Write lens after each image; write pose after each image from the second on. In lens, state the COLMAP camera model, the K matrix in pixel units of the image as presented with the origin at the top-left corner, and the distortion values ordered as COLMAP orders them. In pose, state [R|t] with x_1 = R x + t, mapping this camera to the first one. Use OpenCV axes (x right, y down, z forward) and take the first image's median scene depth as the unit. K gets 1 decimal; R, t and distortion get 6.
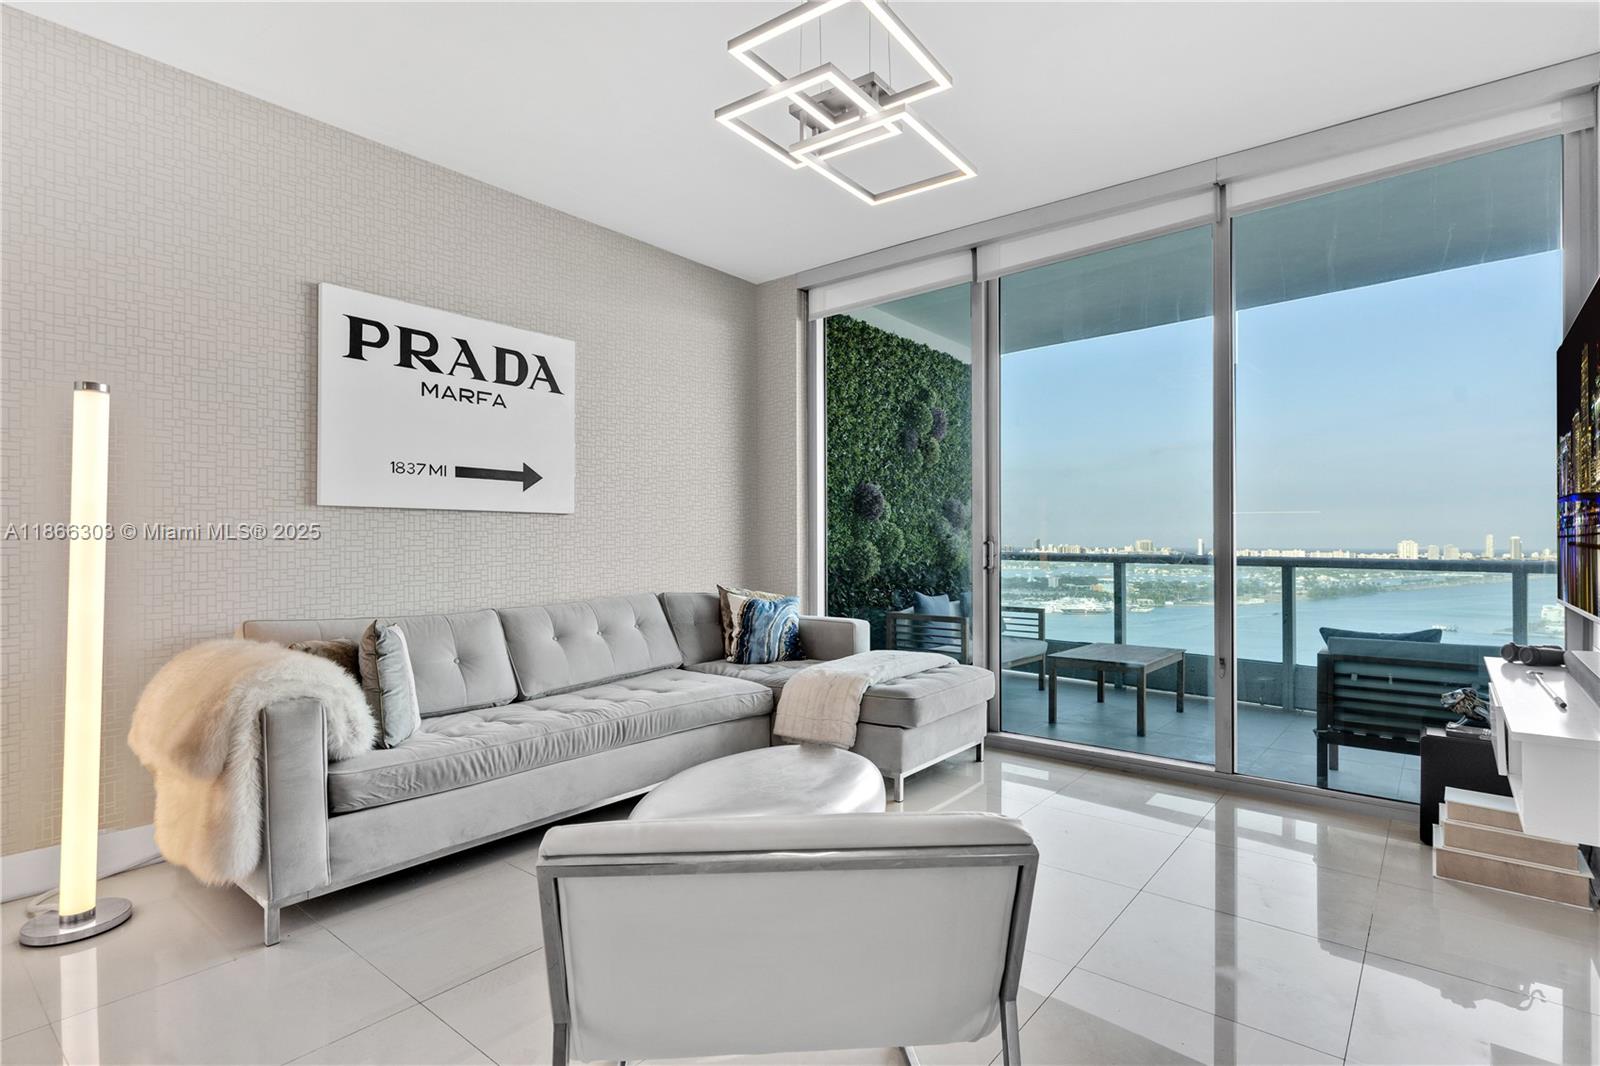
lens RADIAL K [[794.9, 0, 795.6], [0, 794.9, 541.4], [0, 0, 1]] dist [0.013705, 0.000725]
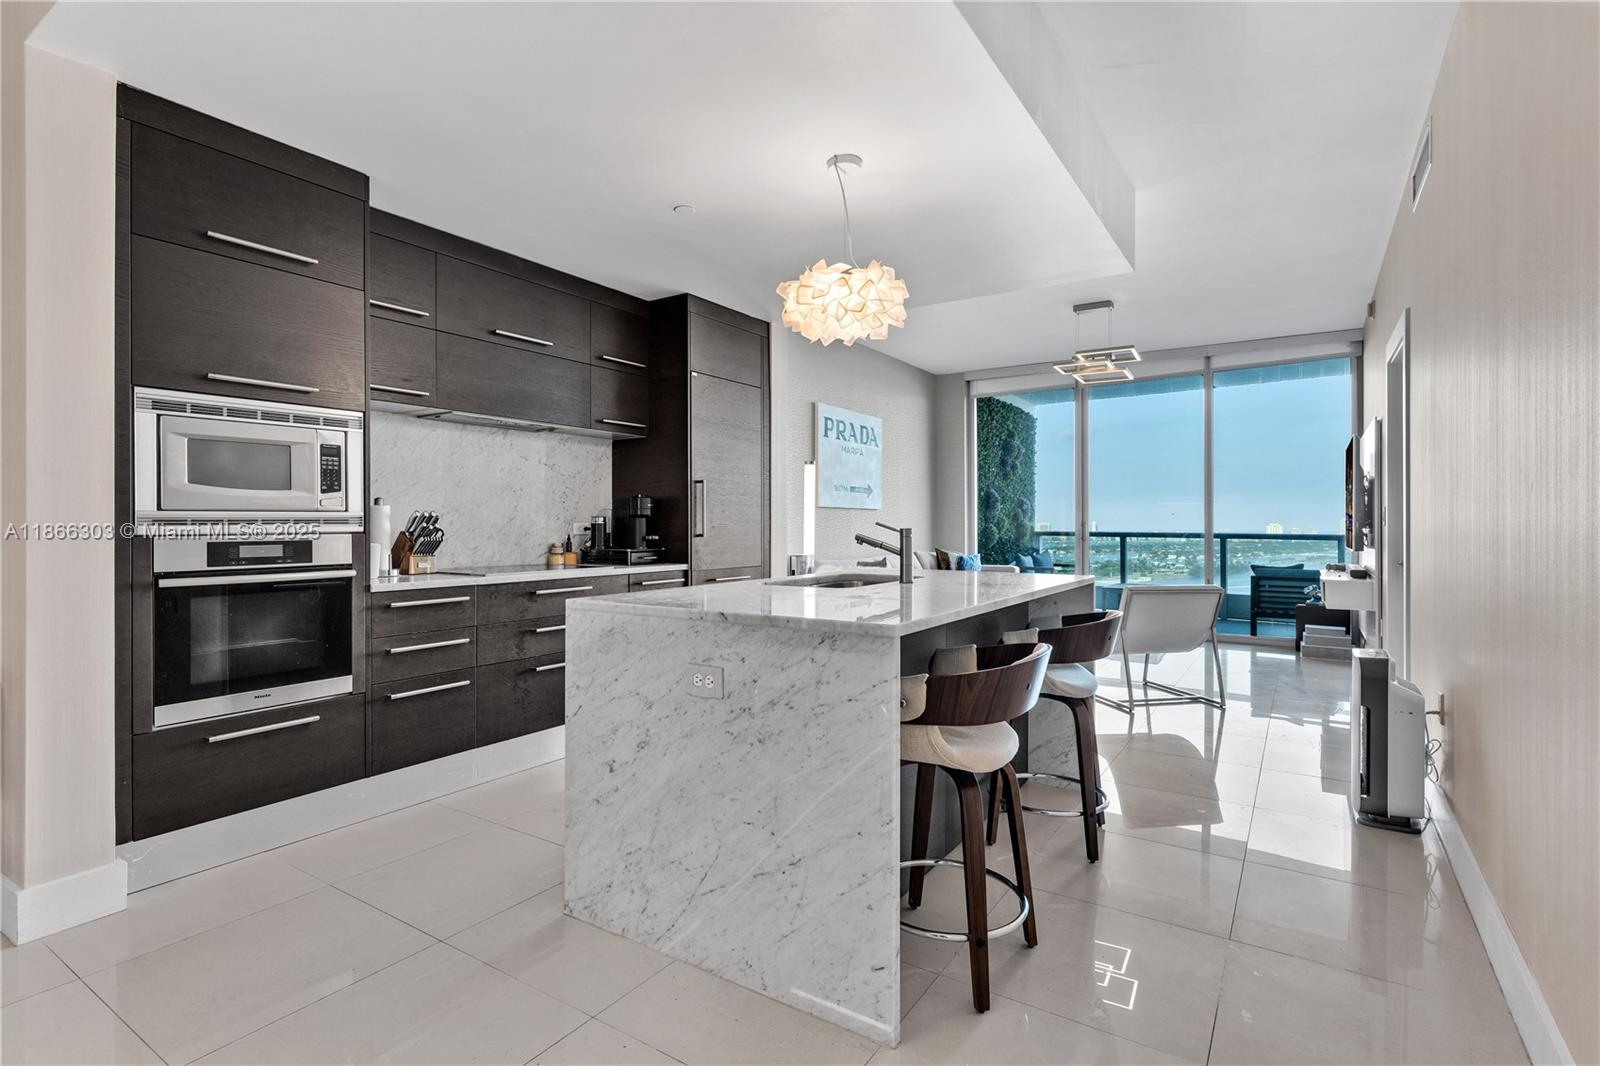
lens RADIAL K [[794.9, 0, 785.5], [0, 794.9, 523.0], [0, 0, 1]] dist [0.013705, 0.000725]
pose [[0.994230, 0.002029, 0.107253, -0.768338], [-0.001899, 0.999997, -0.001317, 0.001159], [-0.107255, 0.001105, 0.994231, -0.936732]]
